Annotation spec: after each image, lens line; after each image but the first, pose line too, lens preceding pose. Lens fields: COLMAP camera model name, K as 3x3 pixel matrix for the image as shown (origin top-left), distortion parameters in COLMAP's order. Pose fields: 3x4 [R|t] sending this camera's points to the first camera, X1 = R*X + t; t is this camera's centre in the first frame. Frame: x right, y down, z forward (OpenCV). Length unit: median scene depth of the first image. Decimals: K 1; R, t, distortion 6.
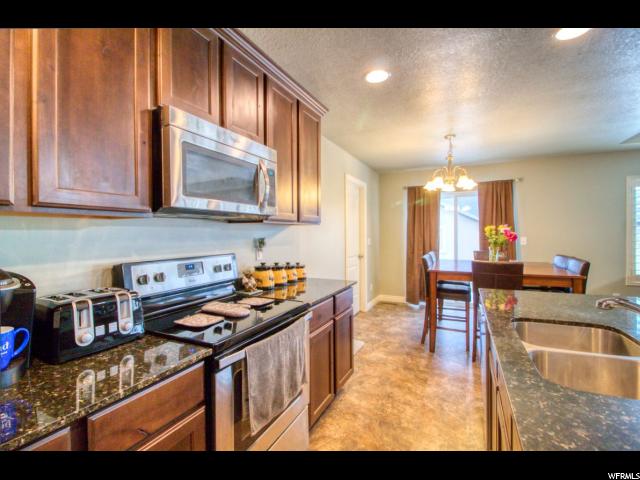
lens RADIAL K [[297.2, 0, 319.7], [0, 297.2, 234.9], [0, 0, 1]] dist [0.003739, -0.005437]
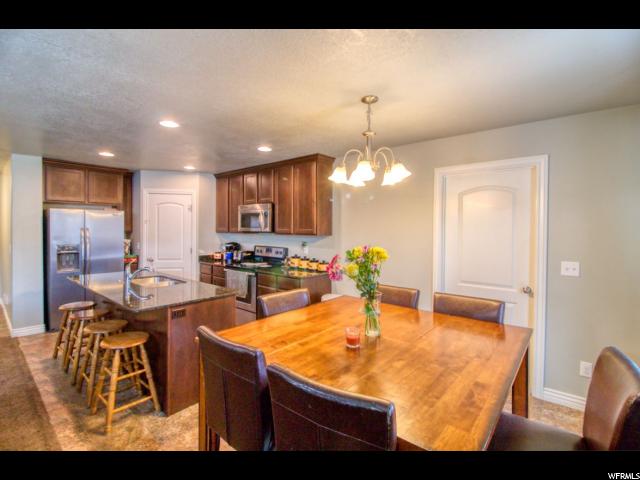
lens RADIAL K [[297.2, 0, 320.2], [0, 297.2, 231.0], [0, 0, 1]] dist [0.003739, -0.005437]
pose [[-0.250043, 0.011855, -0.968162, 2.052387], [-0.011786, 0.999814, 0.015287, -0.114237], [0.968163, 0.015233, -0.249857, 2.030982]]
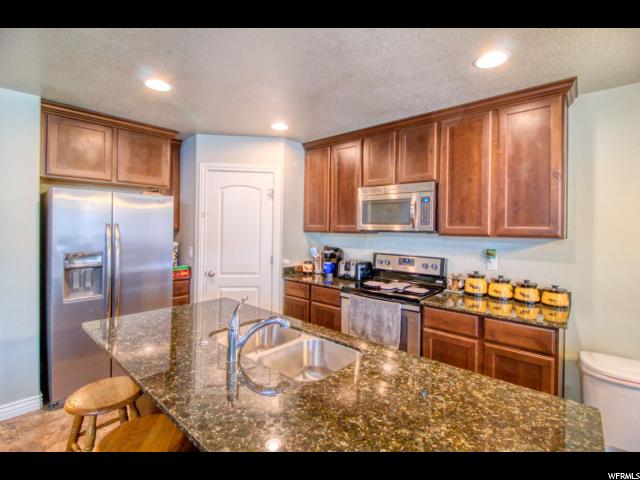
lens RADIAL K [[297.2, 0, 324.2], [0, 297.2, 227.4], [0, 0, 1]] dist [0.003739, -0.005437]
pose [[-0.264650, 0.001786, -0.964343, 1.286782], [-0.016849, 0.999837, 0.006476, -0.085912], [0.964197, 0.017962, -0.264576, 0.921195]]
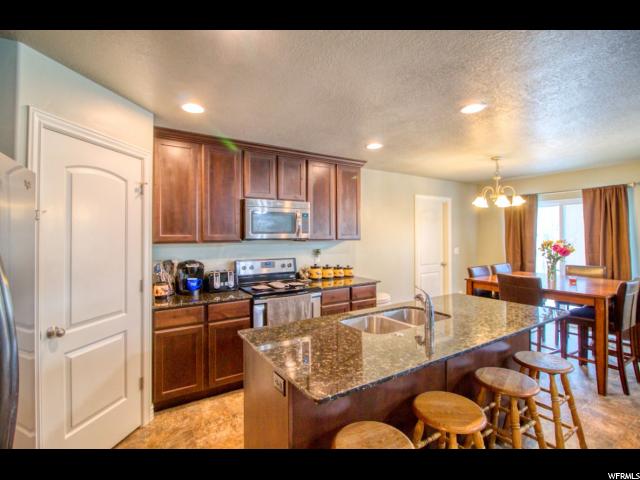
lens RADIAL K [[297.2, 0, 314.1], [0, 297.2, 234.9], [0, 0, 1]] dist [0.003739, -0.005437]
pose [[0.838273, 0.000297, -0.545250, 0.901486], [-0.003508, 0.999982, -0.004848, -0.080218], [0.545239, 0.005977, 0.838259, -0.525856]]
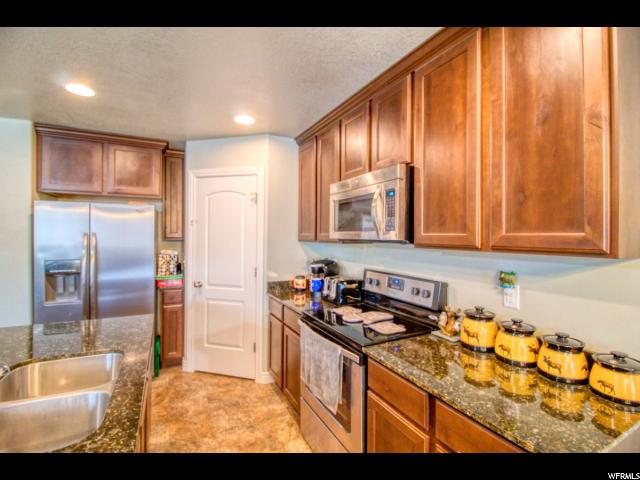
lens RADIAL K [[297.2, 0, 319.7], [0, 297.2, 233.9], [0, 0, 1]] dist [0.003739, -0.005437]
pose [[-0.601147, -0.001618, -0.799137, 0.695124], [-0.008553, 0.999954, 0.004409, -0.089374], [0.799093, 0.009485, -0.601133, 1.380989]]
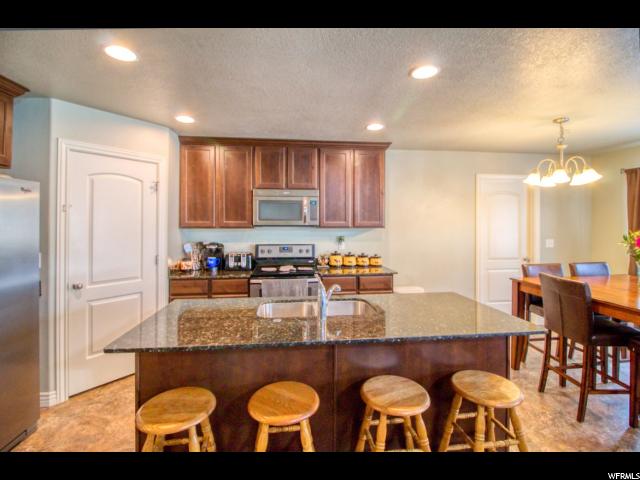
lens RADIAL K [[298.4, 0, 317.5], [0, 298.4, 223.1], [0, 0, 1]] dist [-0.001271, -0.000773]
pose [[0.530656, 0.005556, -0.847569, 1.488071], [-0.008726, 0.999961, 0.001092, -0.083420], [0.847543, 0.006816, 0.530684, 0.007785]]
